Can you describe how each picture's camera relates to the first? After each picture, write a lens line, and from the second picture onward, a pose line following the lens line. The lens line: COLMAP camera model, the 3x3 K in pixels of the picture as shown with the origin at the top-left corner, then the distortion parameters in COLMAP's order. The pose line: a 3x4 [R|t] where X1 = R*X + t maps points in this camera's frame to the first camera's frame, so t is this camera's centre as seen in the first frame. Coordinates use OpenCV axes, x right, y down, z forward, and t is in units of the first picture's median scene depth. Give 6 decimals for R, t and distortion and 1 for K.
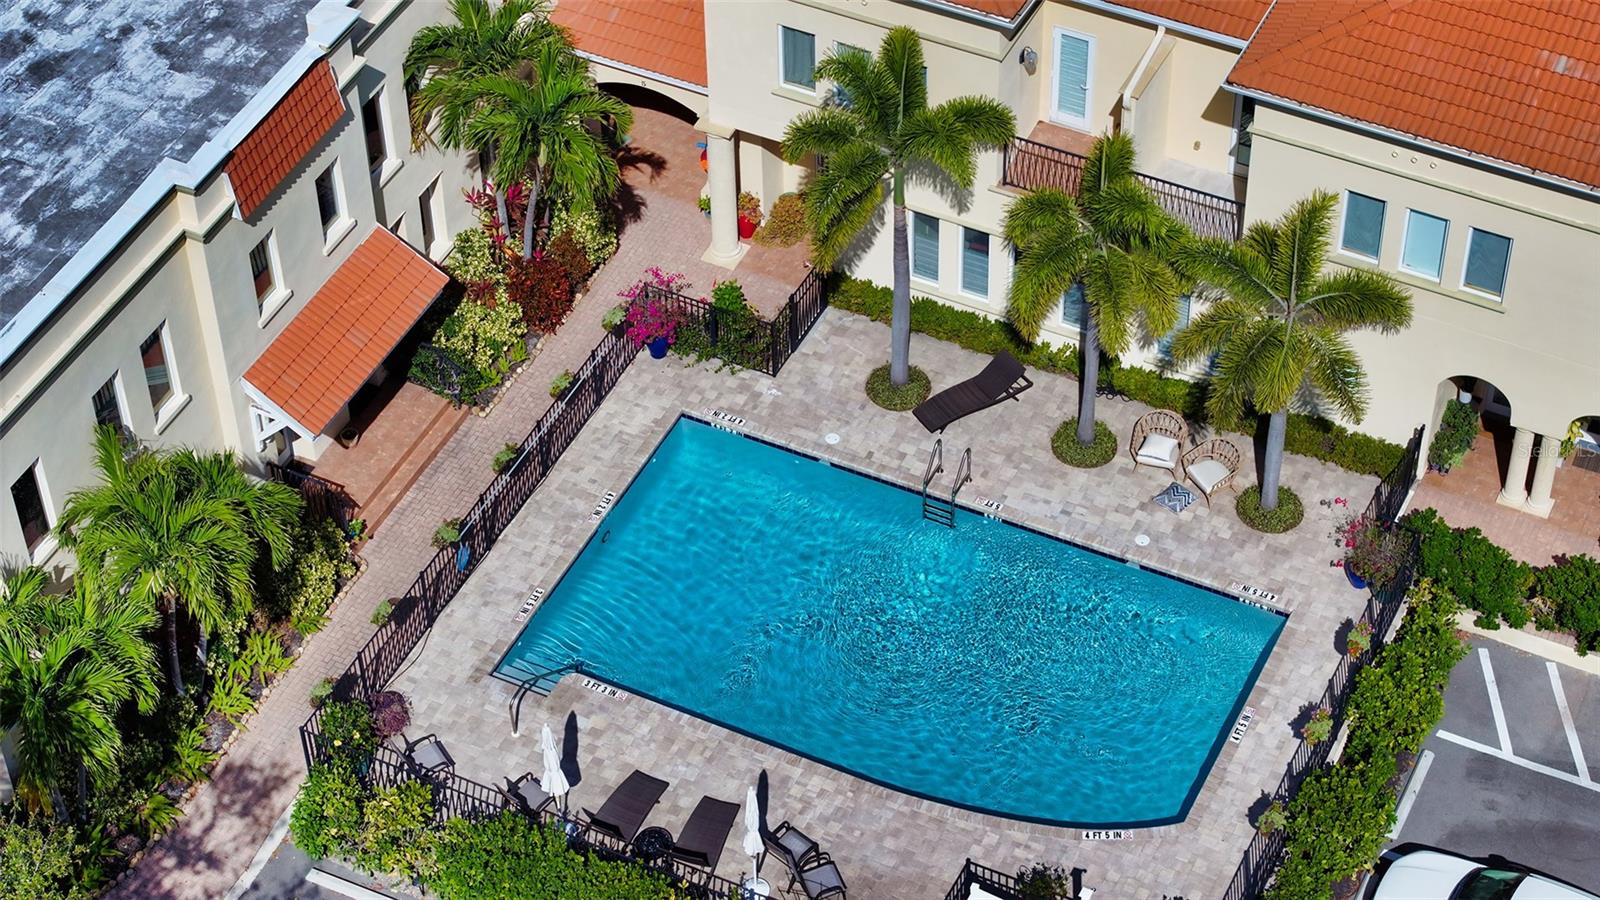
lens RADIAL K [[3195.2, 0, 800.0], [0, 3195.2, 450.0], [0, 0, 1]] dist [-0.182815, 0.299052]
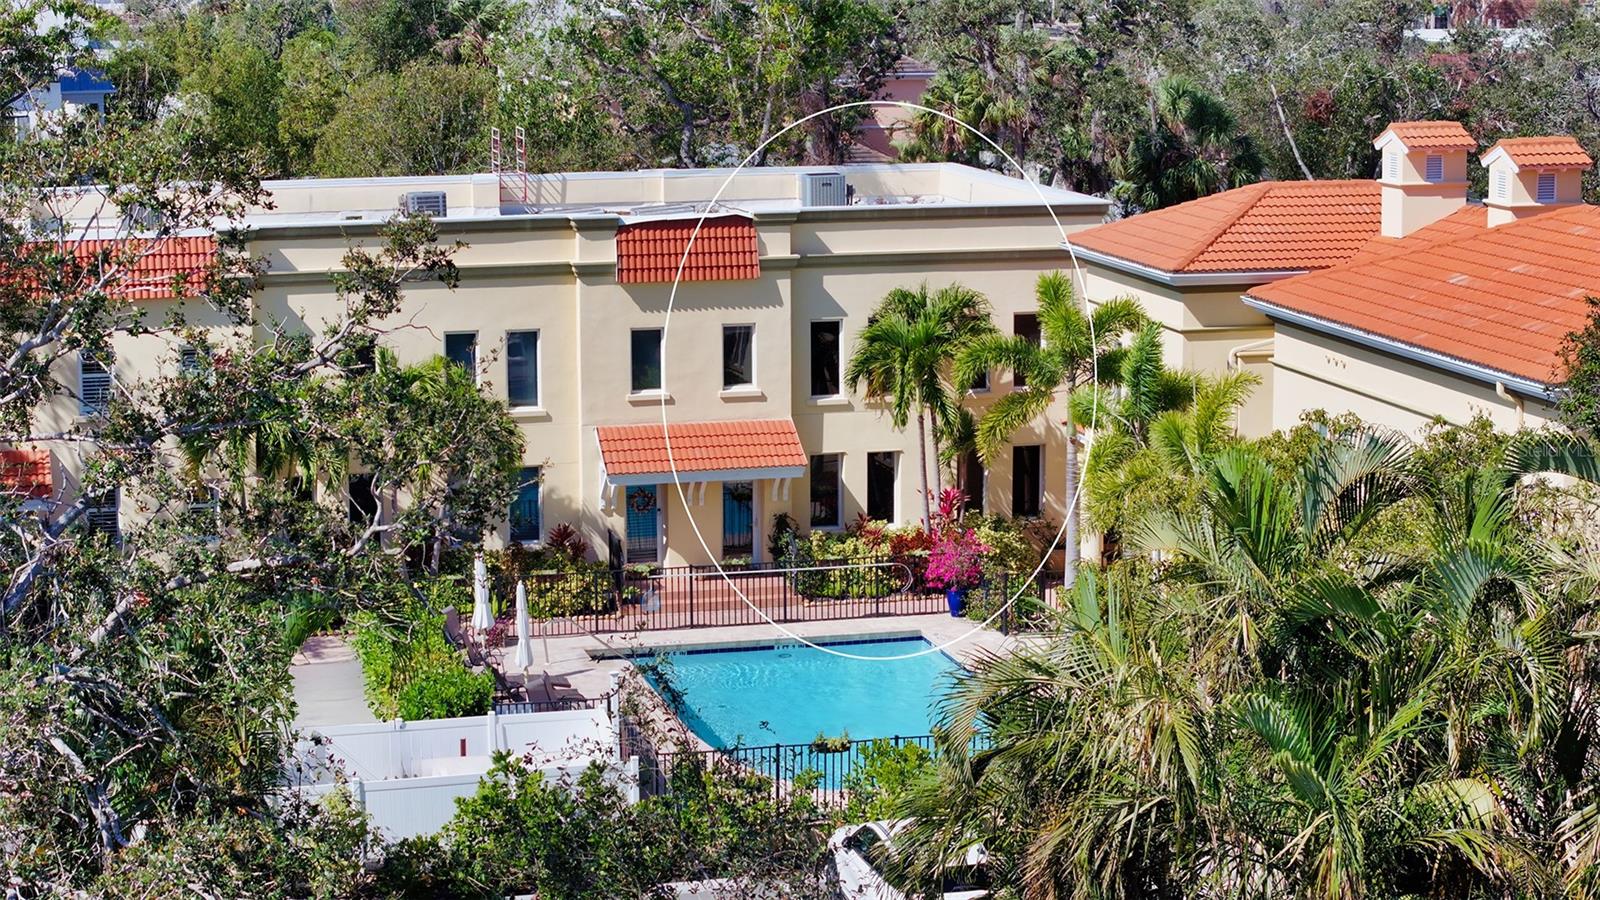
lens RADIAL K [[3195.2, 0, 800.0], [0, 3195.2, 450.0], [0, 0, 1]] dist [-0.182815, 0.299052]
pose [[0.650071, 0.138348, -0.747173, 0.788191], [-0.537913, 0.778294, -0.323895, 0.334317], [0.536710, 0.612469, 0.580366, 0.278237]]
